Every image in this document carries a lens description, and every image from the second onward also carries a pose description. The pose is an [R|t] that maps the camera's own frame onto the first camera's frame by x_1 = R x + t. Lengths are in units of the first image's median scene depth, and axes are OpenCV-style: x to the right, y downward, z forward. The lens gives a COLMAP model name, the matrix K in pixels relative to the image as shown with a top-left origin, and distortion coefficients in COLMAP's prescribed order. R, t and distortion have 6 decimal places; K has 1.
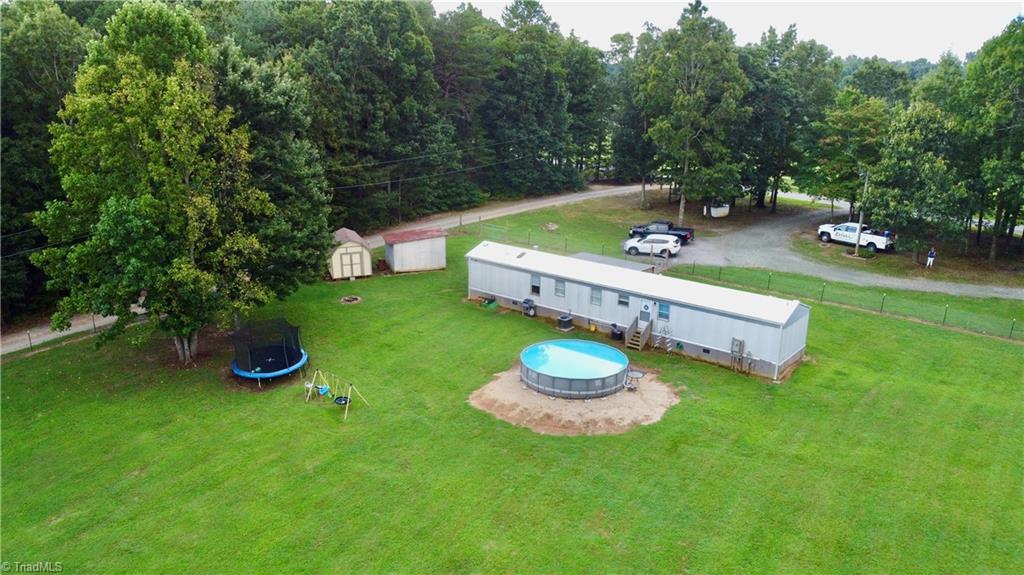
lens RADIAL K [[773.4, 0, 513.5], [0, 773.4, 289.3], [0, 0, 1]] dist [0.002107, -0.006375]
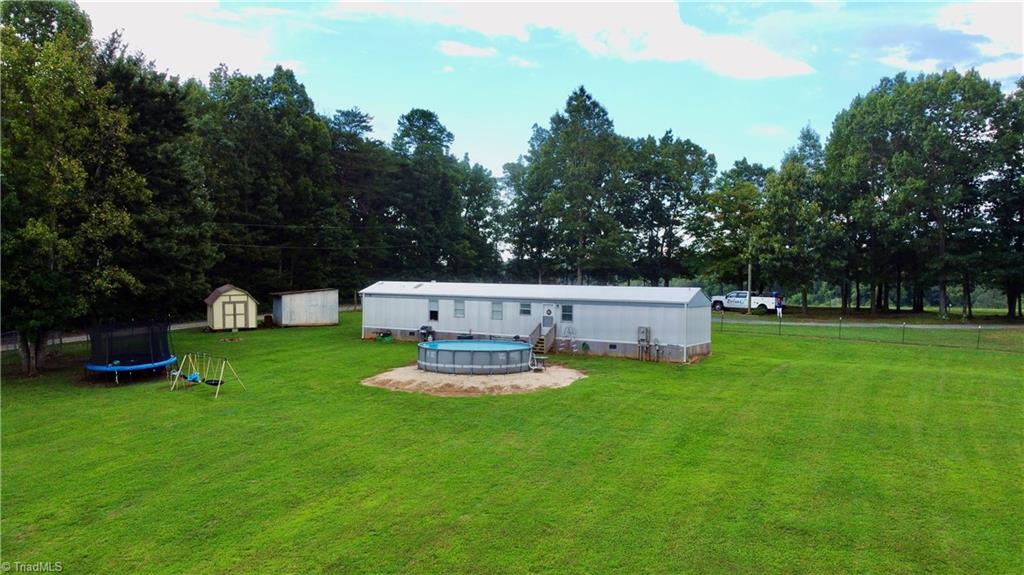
lens RADIAL K [[773.4, 0, 513.5], [0, 773.4, 289.3], [0, 0, 1]] dist [0.002107, -0.006375]
pose [[0.991313, -0.004761, 0.131436, 0.000996], [0.038985, 0.965071, -0.259071, 0.211453], [-0.125612, 0.261944, 0.956874, 0.065033]]
